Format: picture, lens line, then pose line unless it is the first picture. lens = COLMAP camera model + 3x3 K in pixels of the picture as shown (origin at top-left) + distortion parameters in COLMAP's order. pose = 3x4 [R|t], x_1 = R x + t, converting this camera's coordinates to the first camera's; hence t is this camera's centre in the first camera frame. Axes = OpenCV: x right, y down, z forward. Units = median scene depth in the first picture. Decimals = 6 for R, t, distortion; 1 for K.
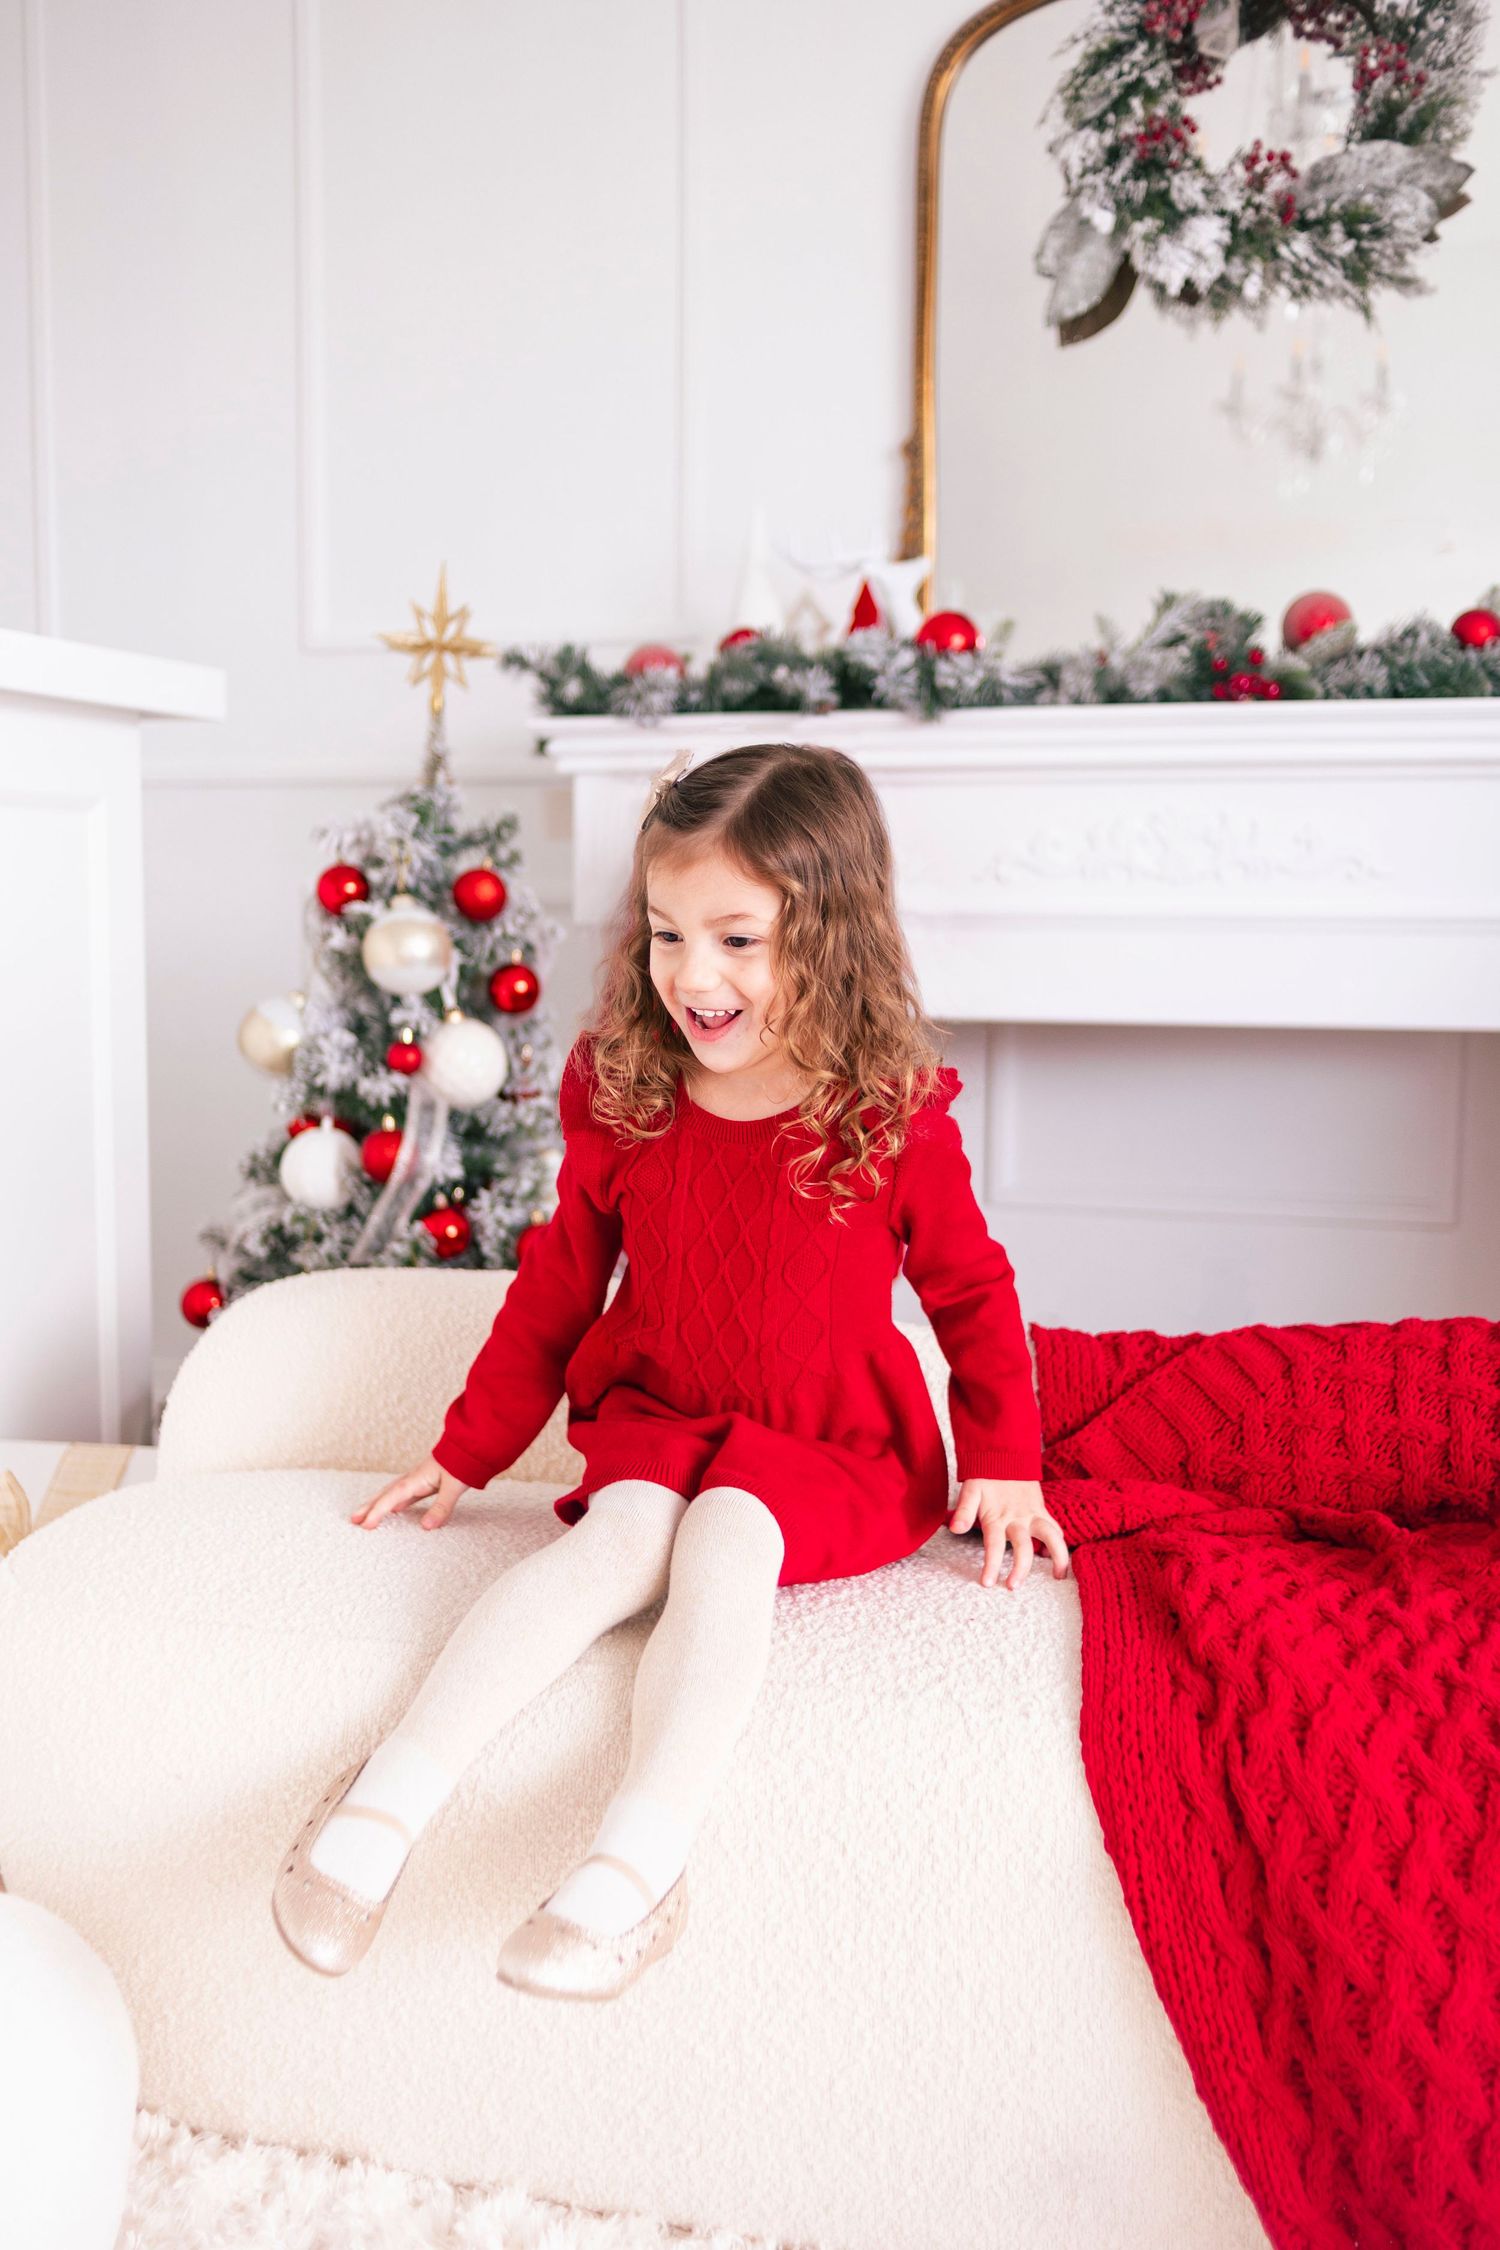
lens RADIAL K [[2288.7, 0, 761.8], [0, 2288.7, 1106.9], [0, 0, 1]] dist [0.005570, 0.000000]
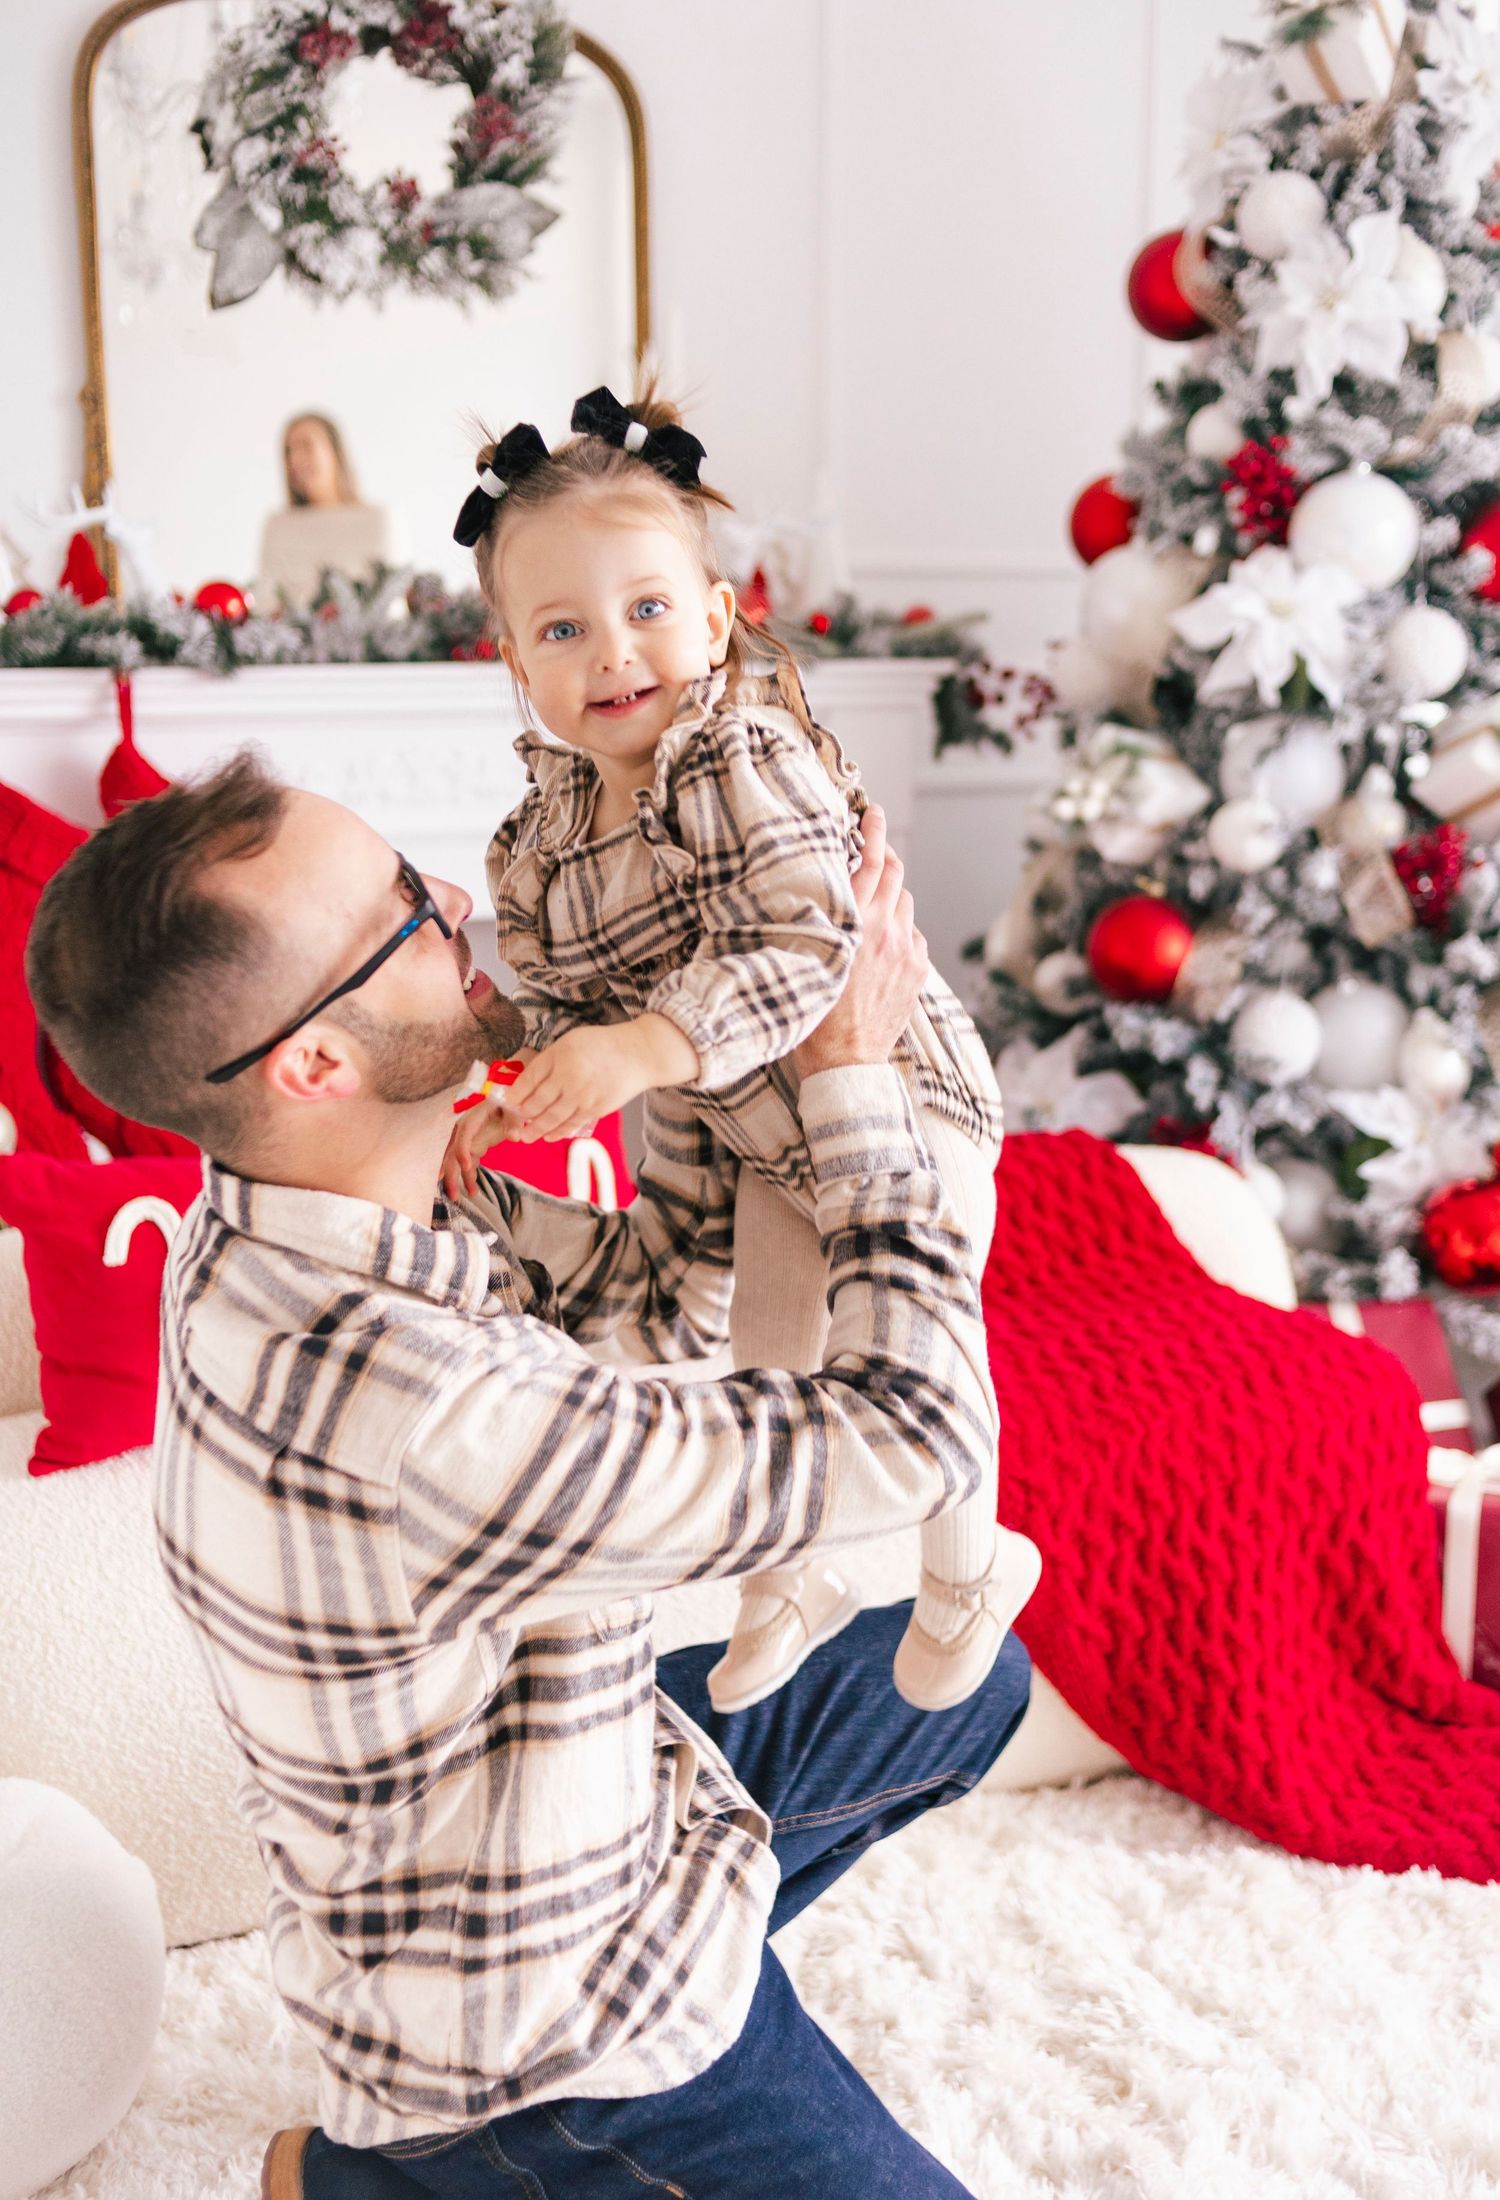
lens RADIAL K [[2329.0, 0, 790.6], [0, 2329.0, 1035.0], [0, 0, 1]] dist [0.006931, 0.000000]
pose [[0.803265, -0.115256, 0.584365, -0.401468], [0.058297, 0.991602, 0.115442, -0.107815], [-0.592762, -0.058664, 0.803238, -0.127997]]
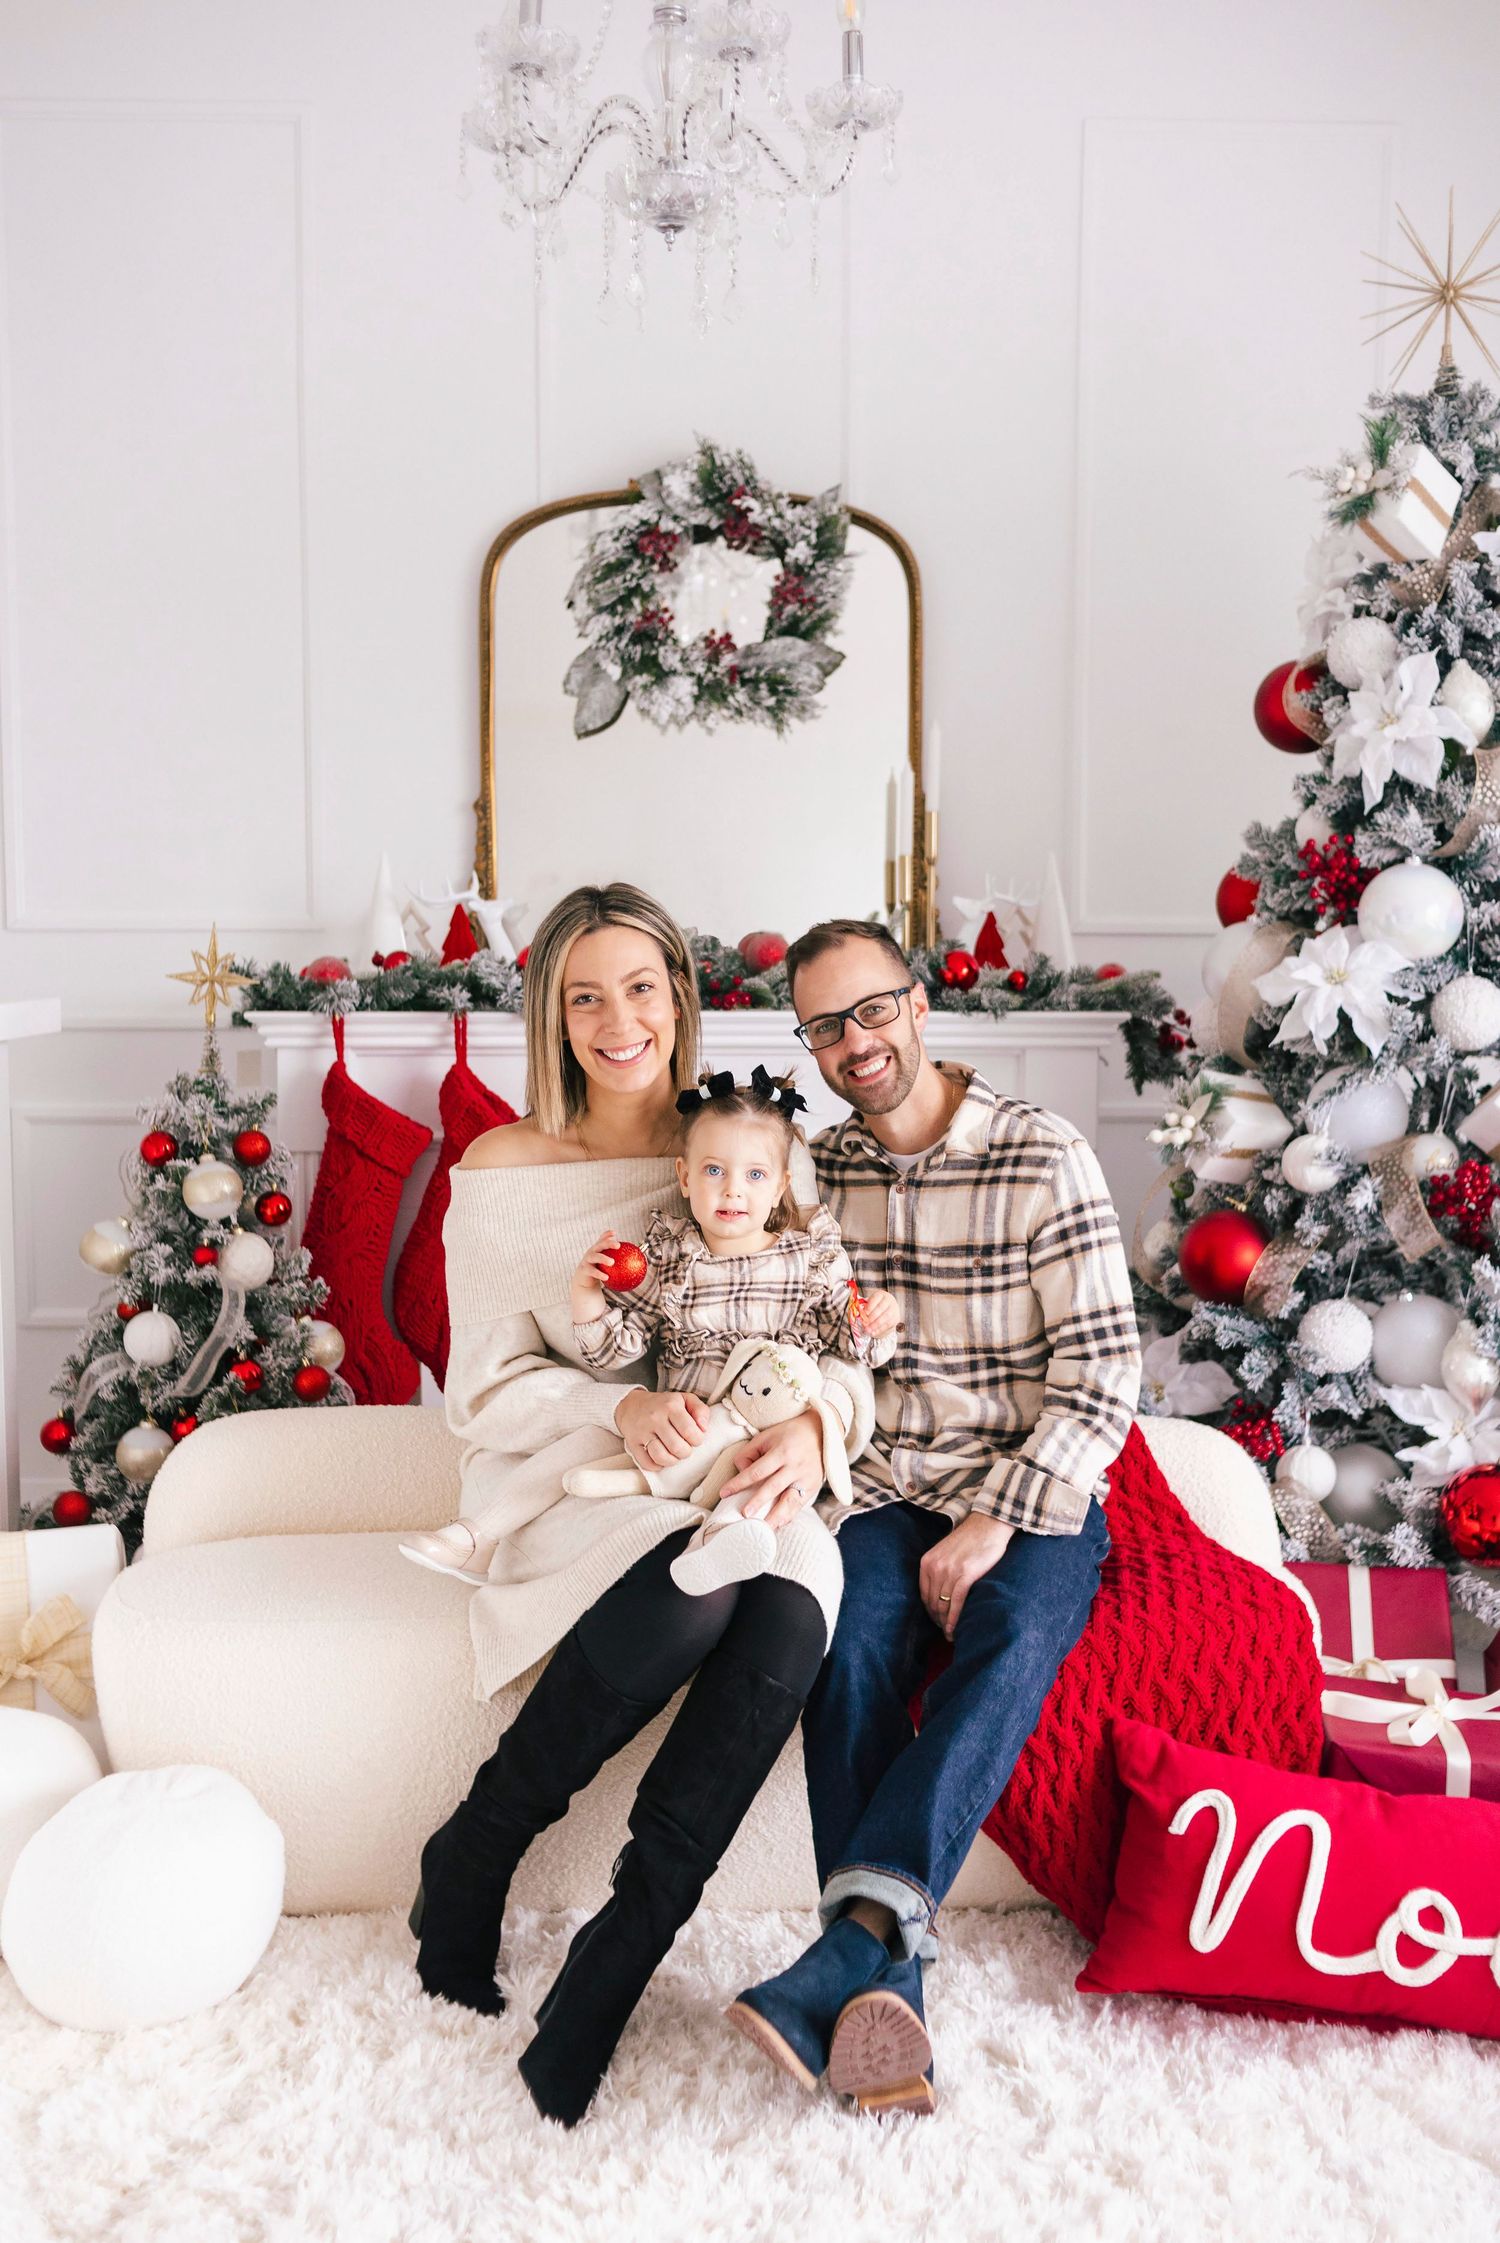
lens RADIAL K [[2281.6, 0, 769.3], [0, 2281.6, 1137.1], [0, 0, 1]] dist [0.005570, 0.000000]
pose [[0.946464, -0.035025, 0.320902, -0.267702], [0.032379, 0.999383, 0.013580, -0.103769], [-0.321180, -0.002462, 0.947015, -0.497165]]
